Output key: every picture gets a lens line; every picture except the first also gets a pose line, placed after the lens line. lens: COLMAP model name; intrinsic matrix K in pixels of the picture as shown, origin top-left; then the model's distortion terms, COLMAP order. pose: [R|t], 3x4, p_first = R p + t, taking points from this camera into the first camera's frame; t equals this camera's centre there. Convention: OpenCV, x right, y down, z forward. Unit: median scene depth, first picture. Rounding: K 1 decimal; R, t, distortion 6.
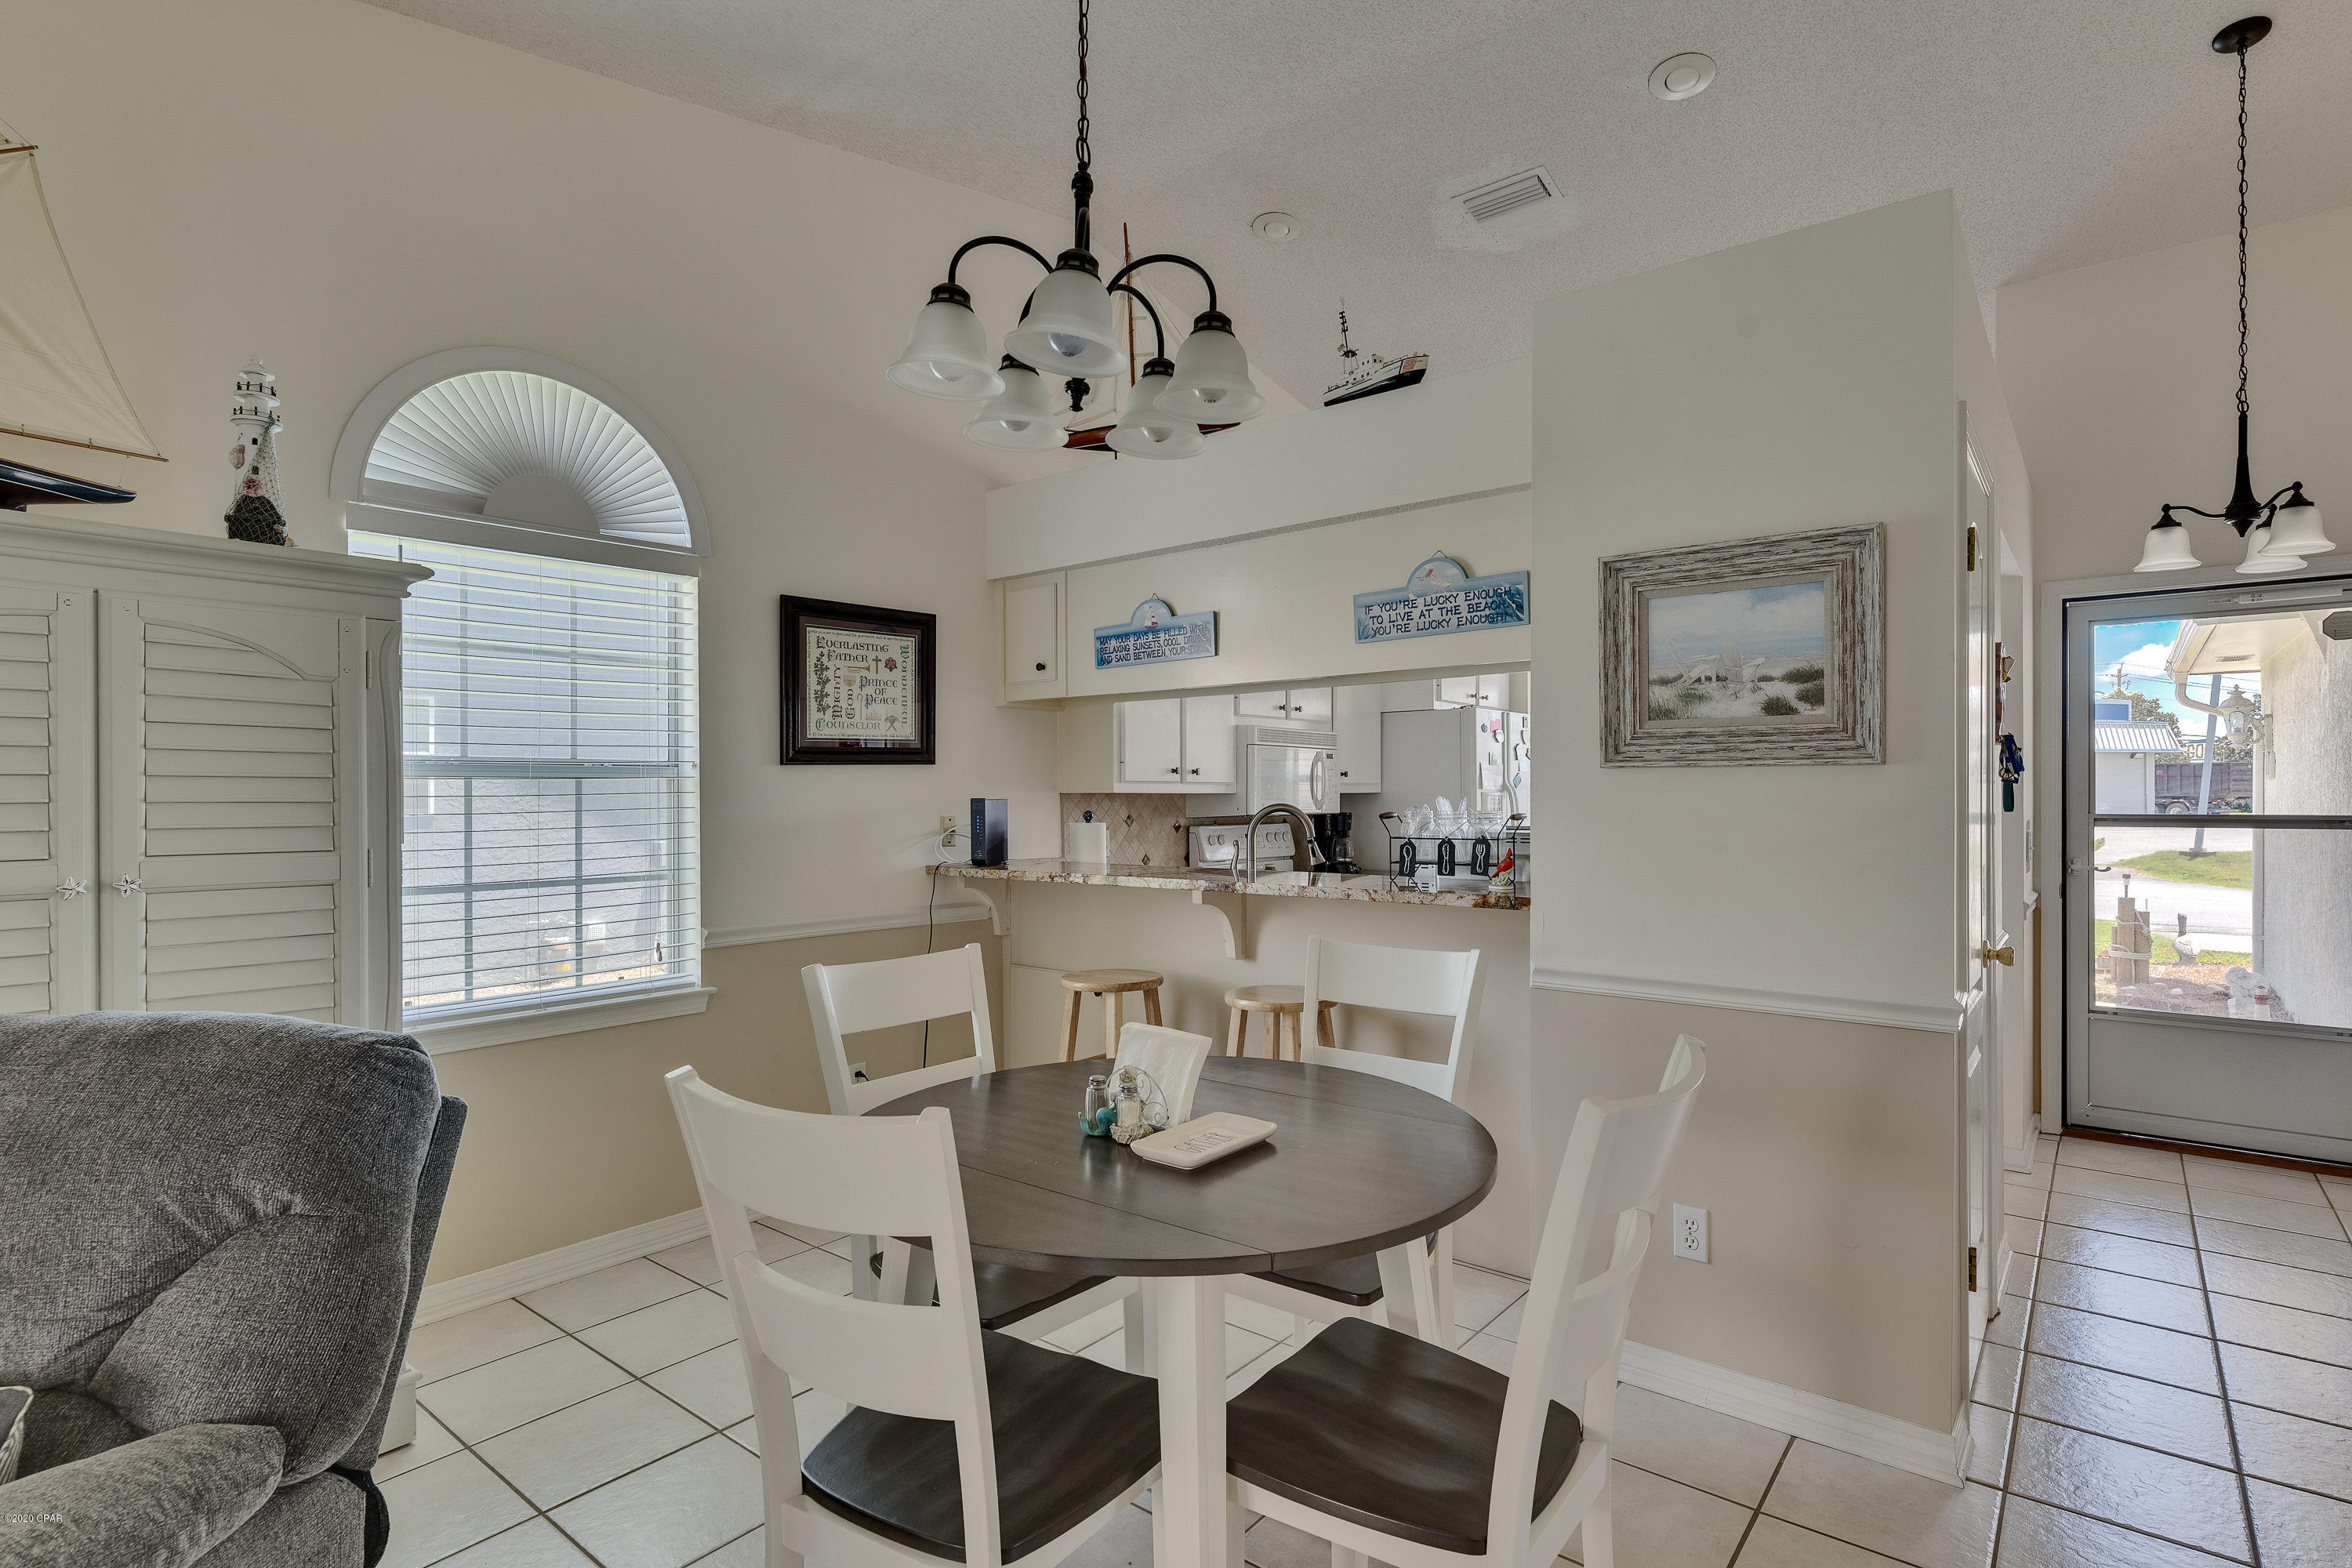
lens RADIAL K [[1141.9, 0, 1187.1], [0, 1141.9, 792.7], [0, 0, 1]] dist [0.000055, -0.000315]
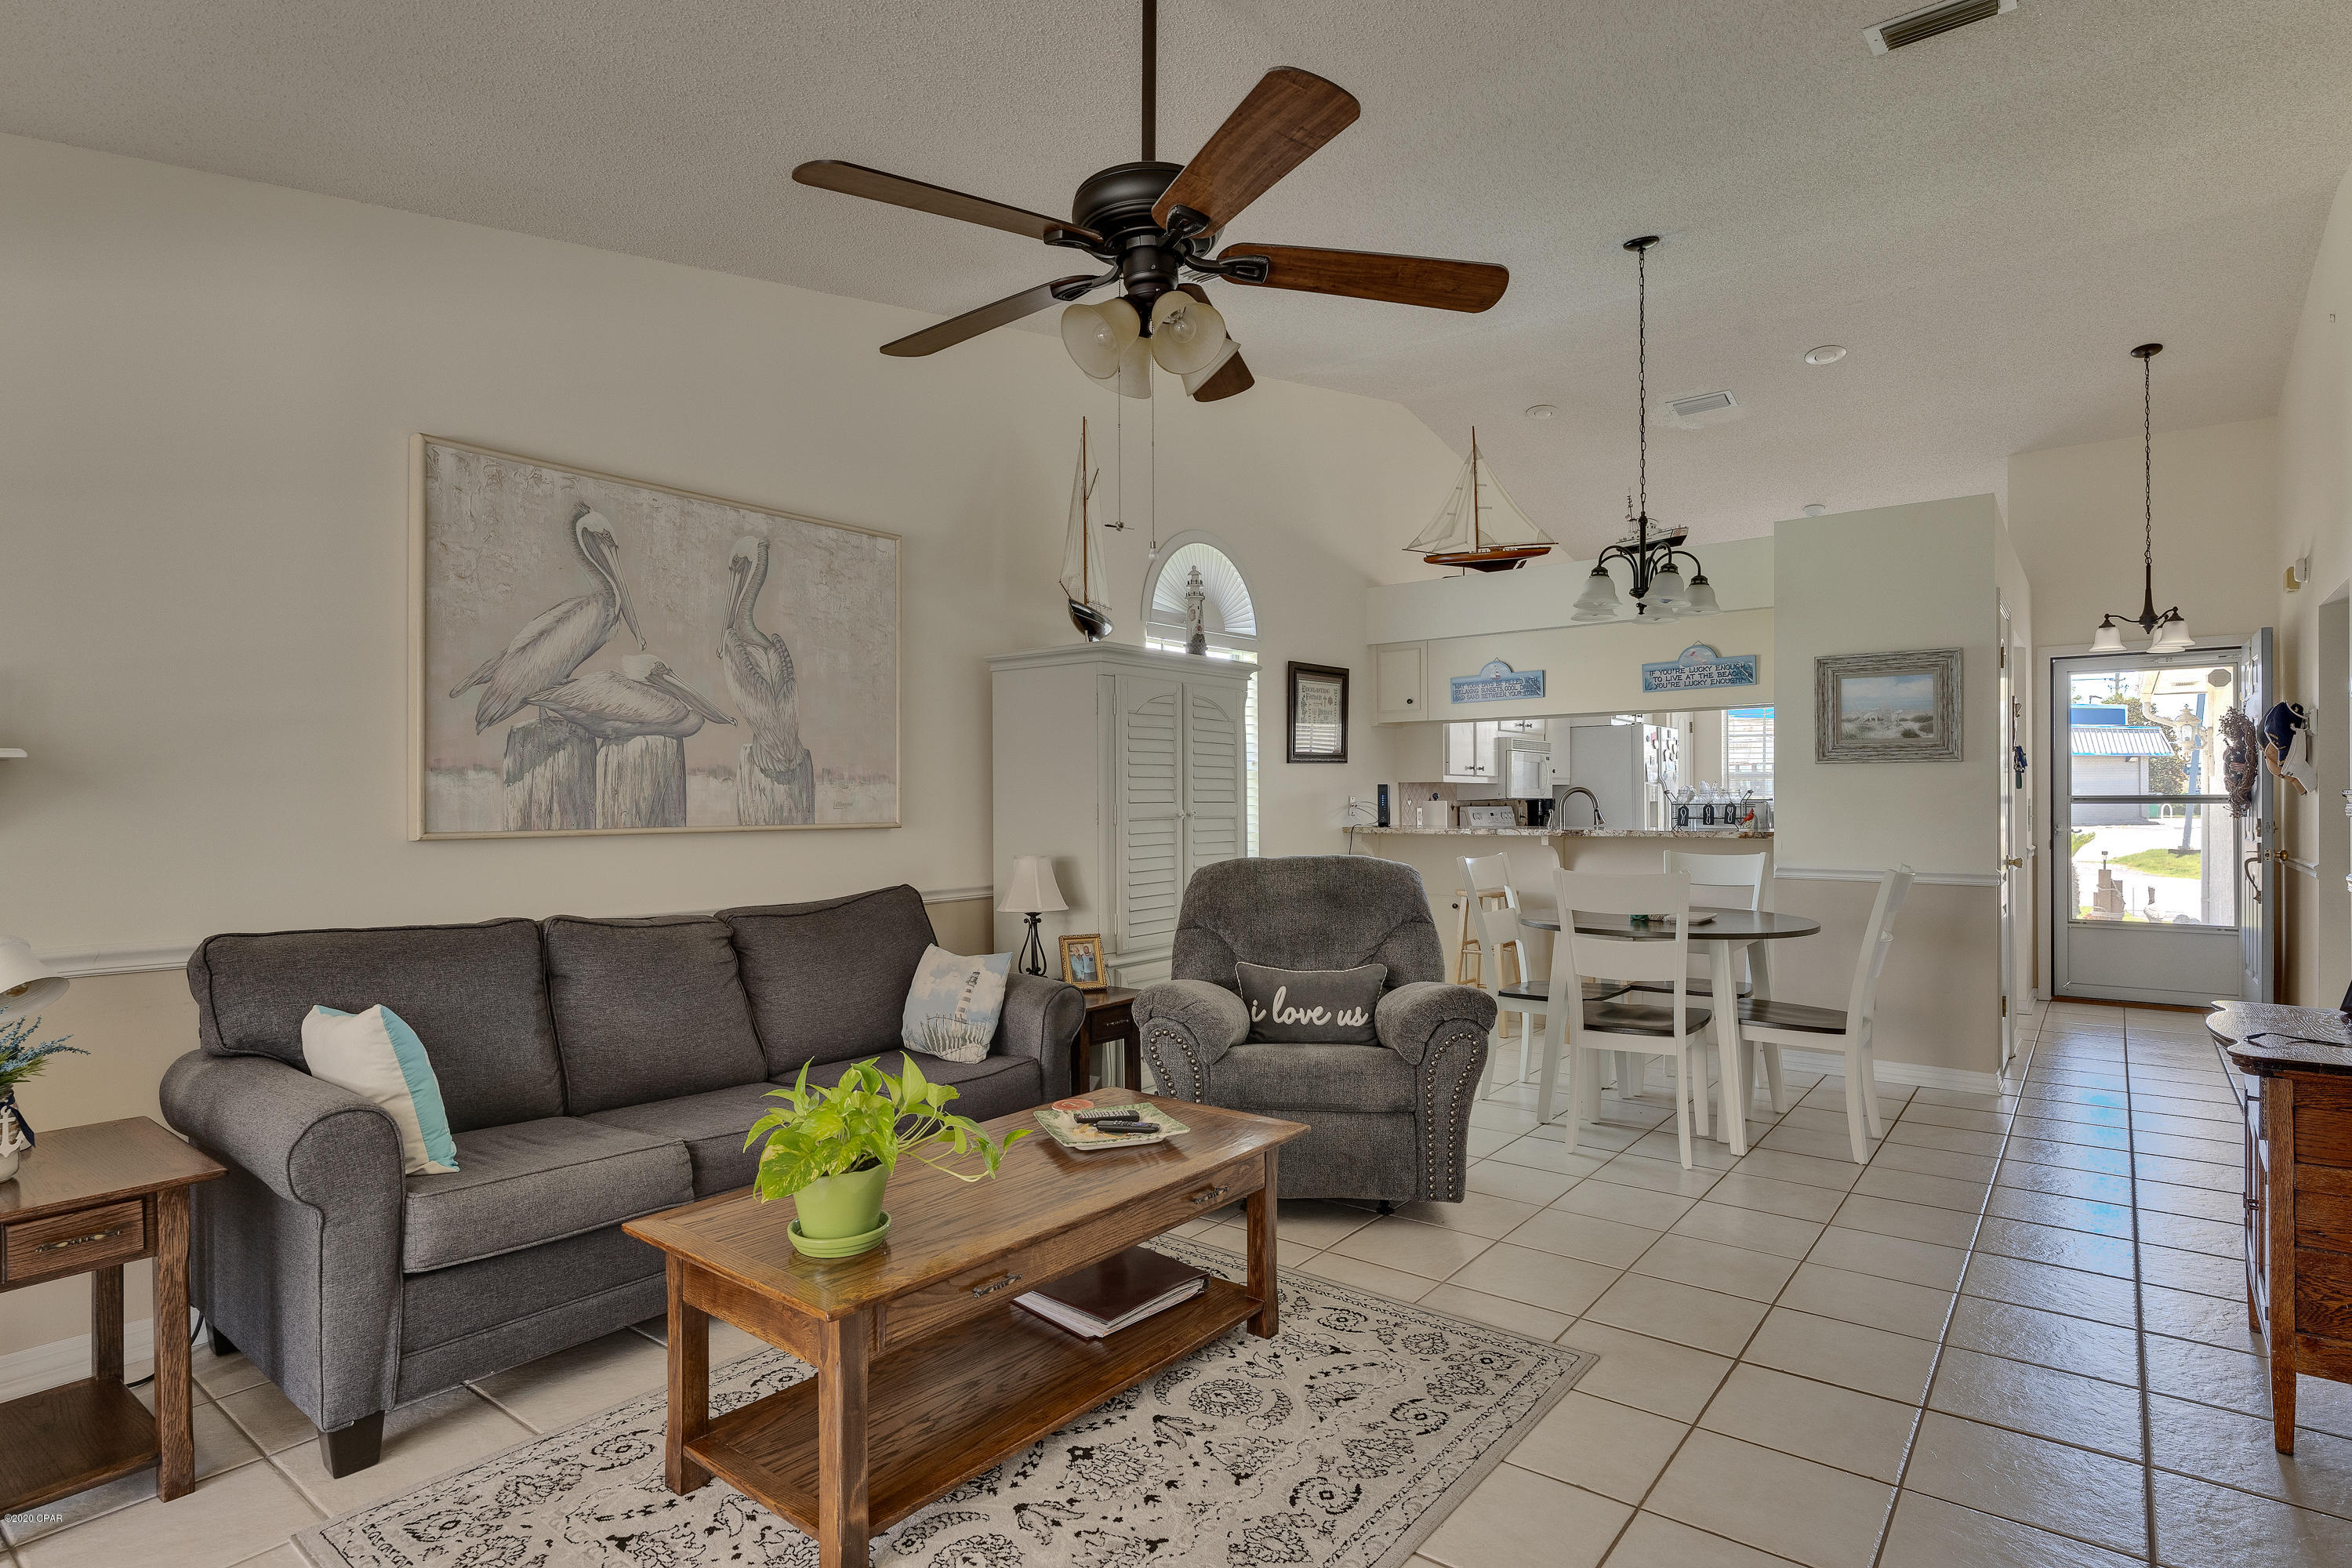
lens RADIAL K [[1197.3, 0, 1185.7], [0, 1197.3, 790.5], [0, 0, 1]] dist [0.001183, 0.000497]
pose [[0.999747, -0.000289, 0.022483, -0.608891], [0.000422, 0.999982, -0.005923, 0.028440], [-0.022481, 0.005931, 0.999730, -0.821975]]
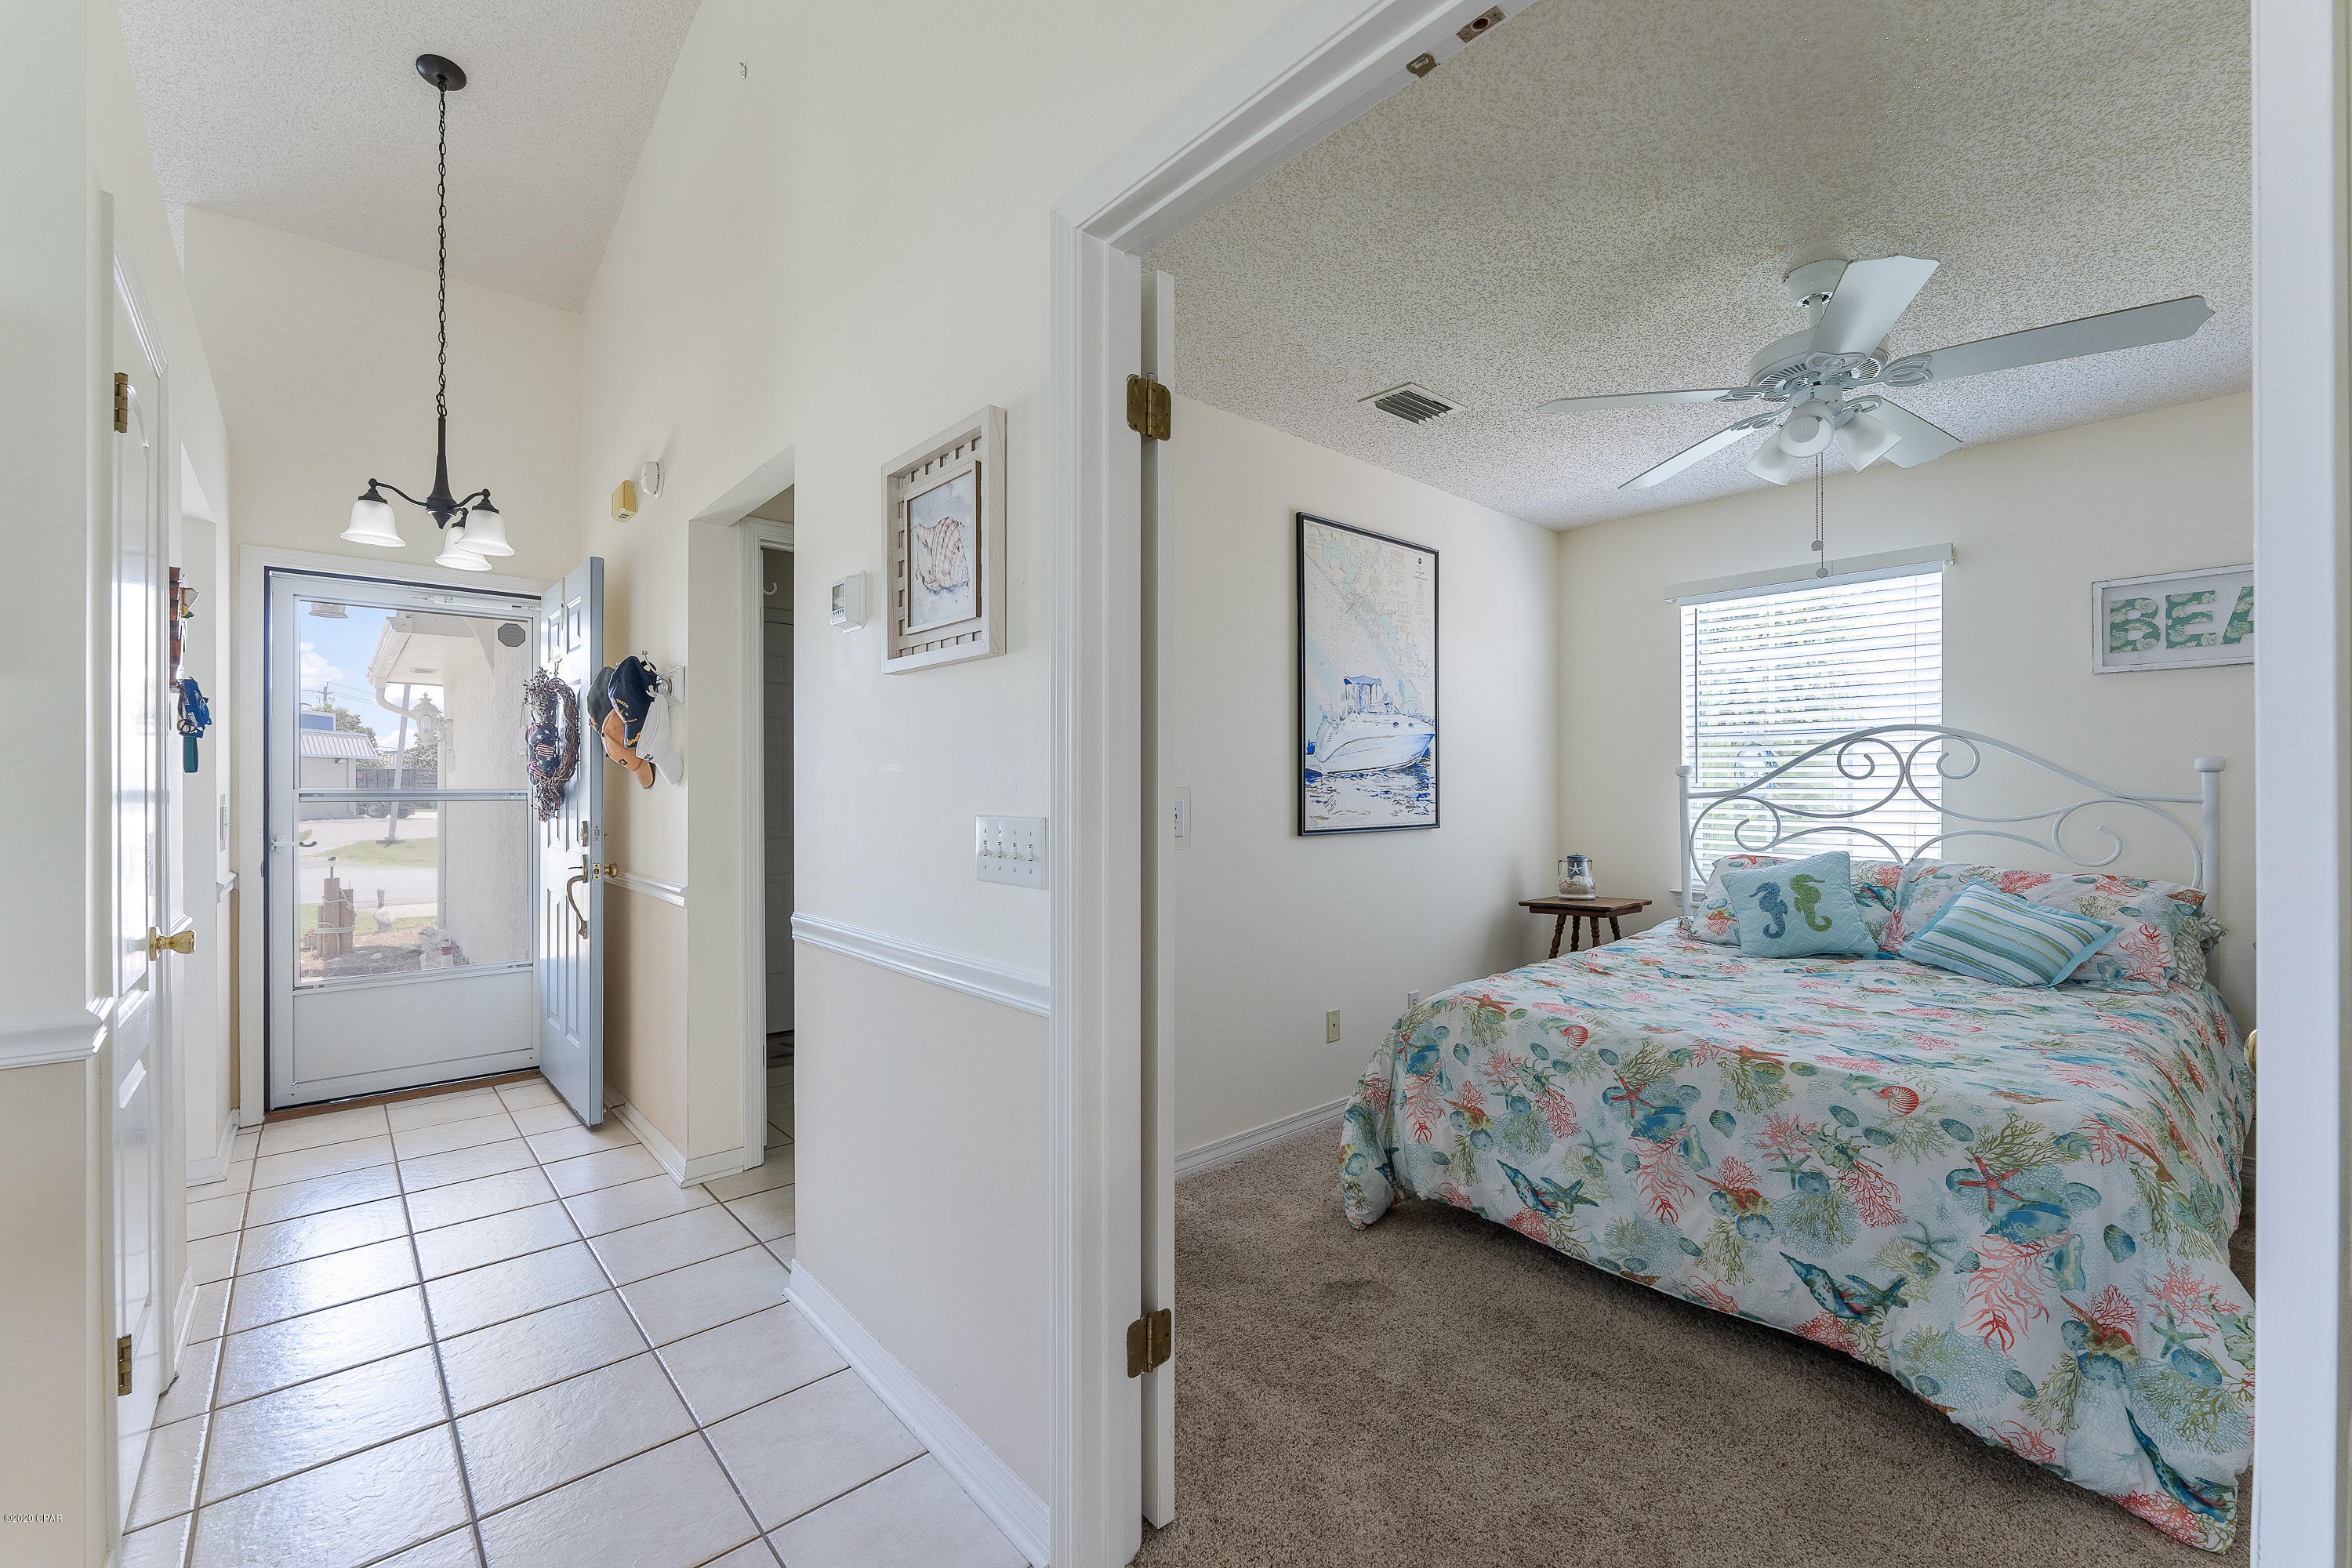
lens RADIAL K [[952.6, 0, 1171.0], [0, 952.6, 793.1], [0, 0, 1]] dist [-0.003868, 0.000263]
pose [[0.157735, 0.000623, 0.987481, 0.132581], [0.001343, 0.999999, -0.000845, 0.031941], [-0.987481, 0.001460, 0.157734, 0.162848]]
